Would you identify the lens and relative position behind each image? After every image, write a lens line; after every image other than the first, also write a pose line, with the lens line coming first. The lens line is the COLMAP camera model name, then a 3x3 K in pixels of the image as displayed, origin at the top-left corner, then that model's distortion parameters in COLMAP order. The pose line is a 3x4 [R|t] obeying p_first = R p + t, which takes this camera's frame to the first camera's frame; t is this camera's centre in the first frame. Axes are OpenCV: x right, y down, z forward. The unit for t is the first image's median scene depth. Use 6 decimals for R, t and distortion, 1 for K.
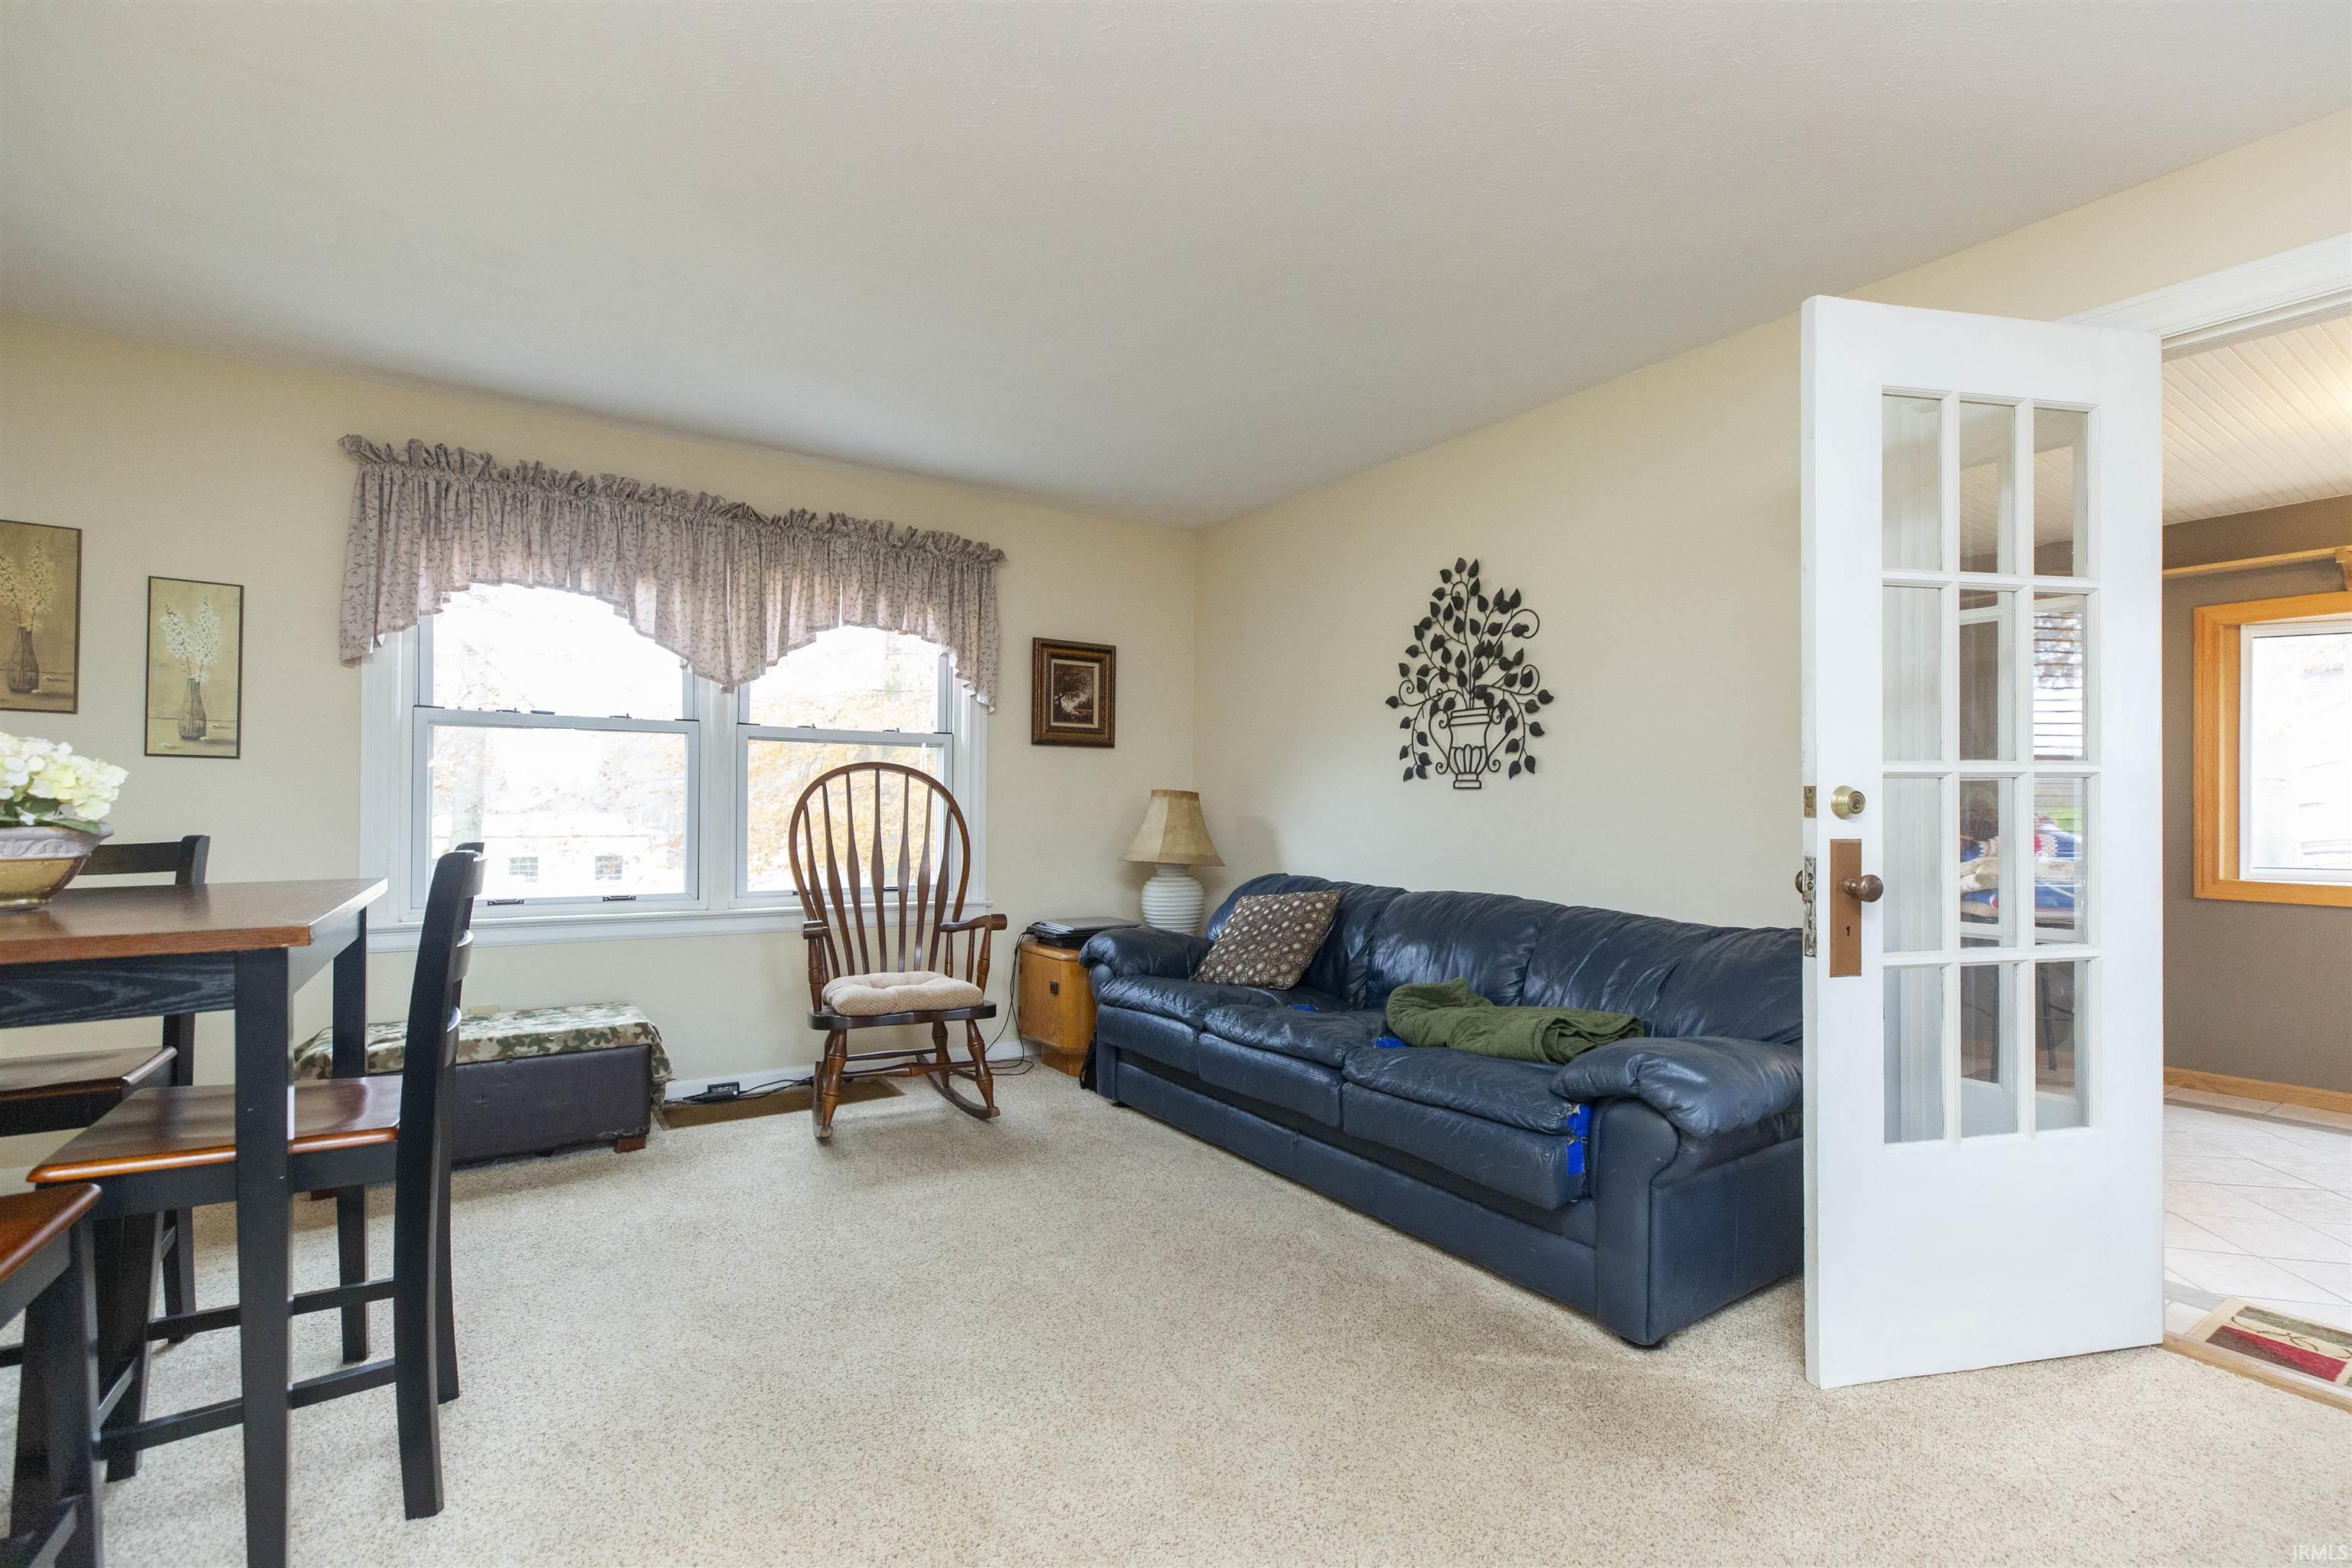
lens RADIAL K [[1113.2, 0, 1216.3], [0, 1113.2, 814.7], [0, 0, 1]] dist [0.001074, 0.000508]
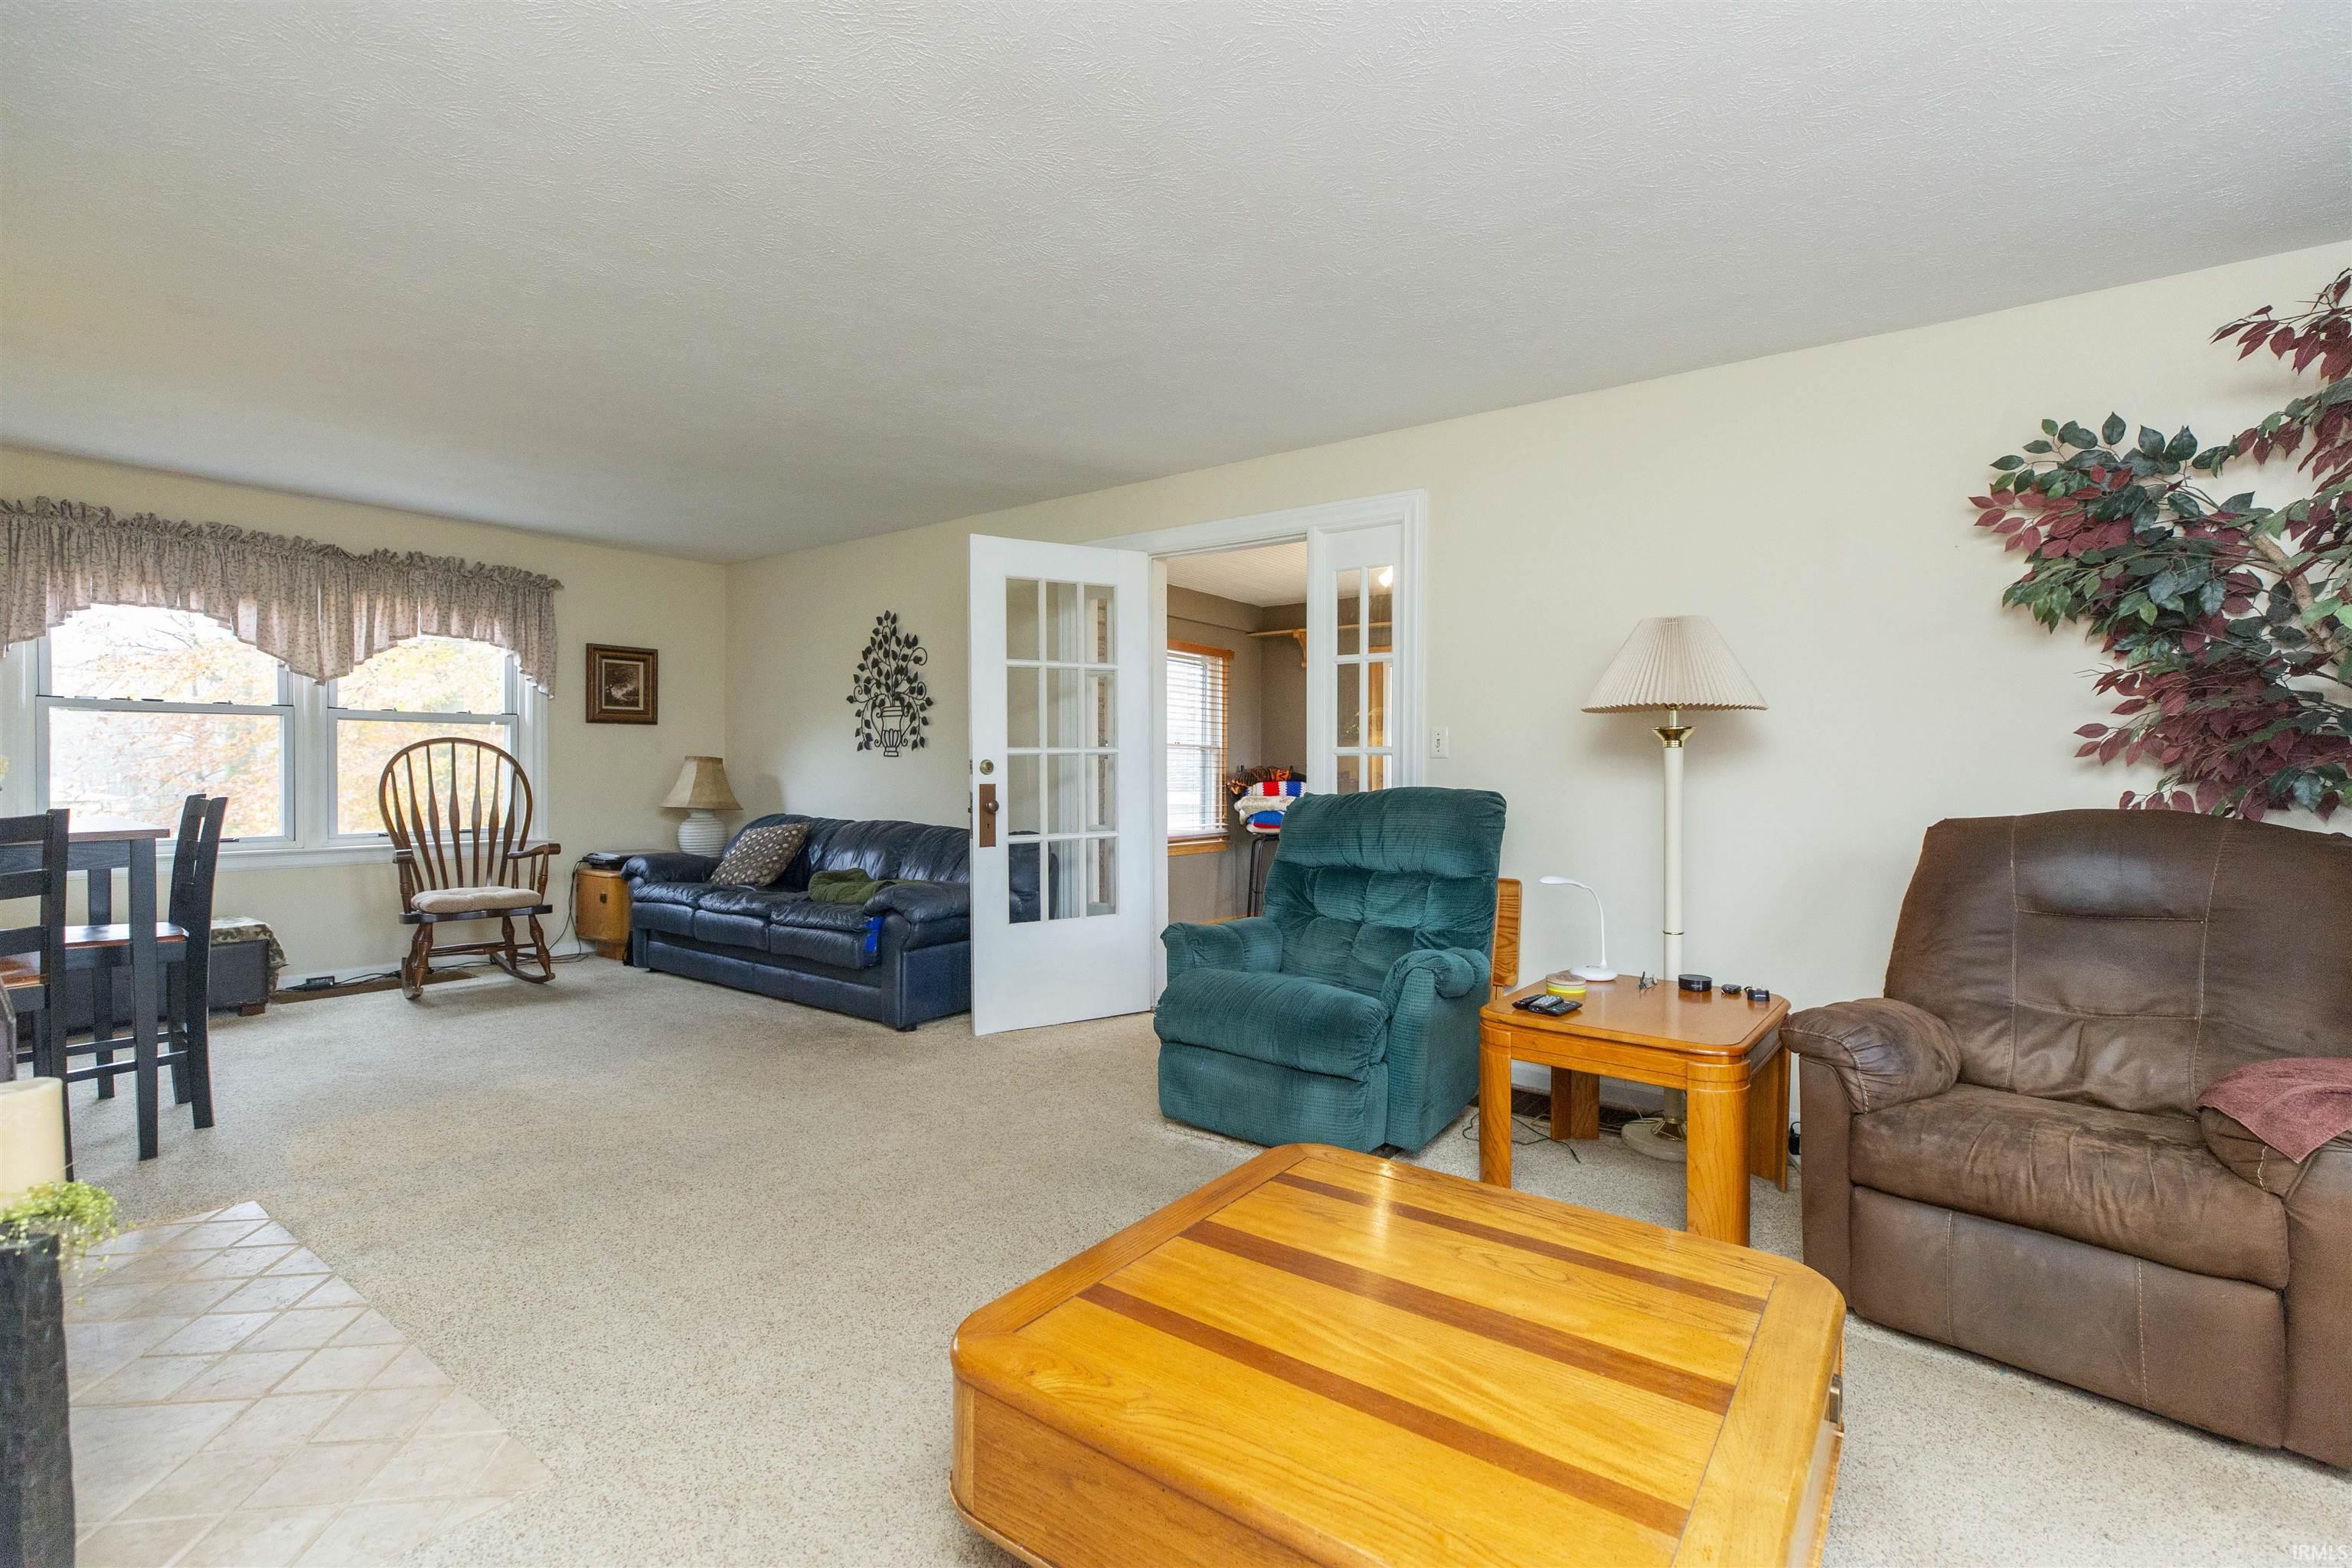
lens RADIAL K [[1135.0, 0, 1274.8], [0, 1135.0, 777.0], [0, 0, 1]] dist [-0.001514, -0.001018]
pose [[0.941701, -0.008771, 0.336337, 0.188571], [0.006339, 0.999945, 0.008330, -0.003654], [-0.336392, -0.005713, 0.941705, -0.692057]]
